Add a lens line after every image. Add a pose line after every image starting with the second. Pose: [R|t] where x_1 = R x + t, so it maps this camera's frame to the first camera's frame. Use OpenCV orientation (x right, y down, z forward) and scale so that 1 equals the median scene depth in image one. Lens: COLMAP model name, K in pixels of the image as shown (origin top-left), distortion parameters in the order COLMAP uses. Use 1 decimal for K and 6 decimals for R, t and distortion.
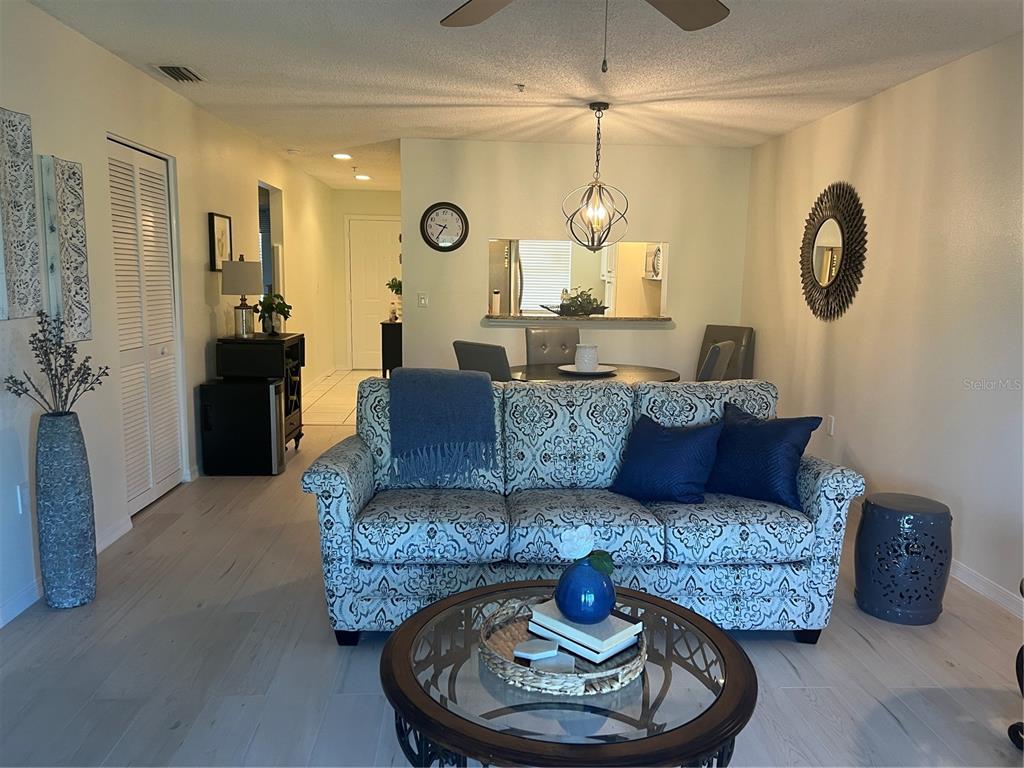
lens RADIAL K [[779.9, 0, 512.0], [0, 779.9, 384.0], [0, 0, 1]] dist [0.095112, -0.128184]
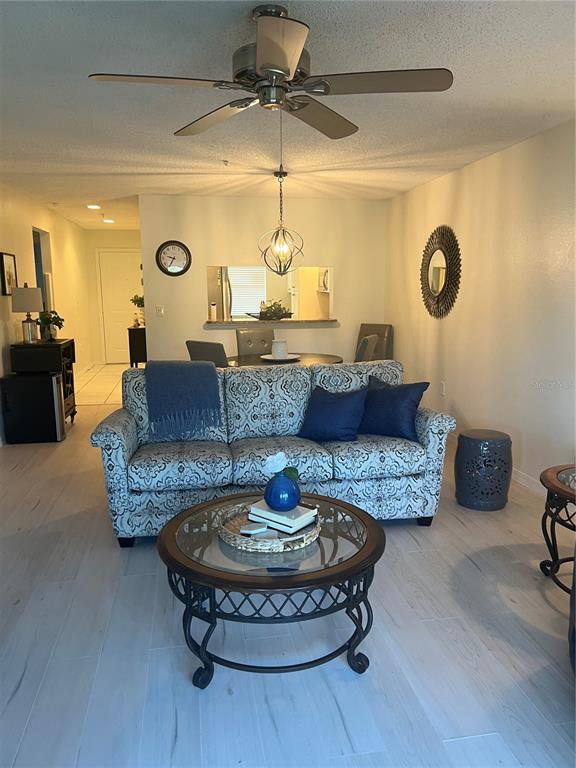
lens RADIAL K [[584.9, 0, 288.0], [0, 584.9, 384.0], [0, 0, 1]] dist [0.095112, -0.128184]
pose [[0.993566, -0.041709, 0.105291, -0.008073], [0.039119, 0.998882, 0.026543, 0.003492], [-0.106281, -0.022253, 0.994087, -0.117192]]
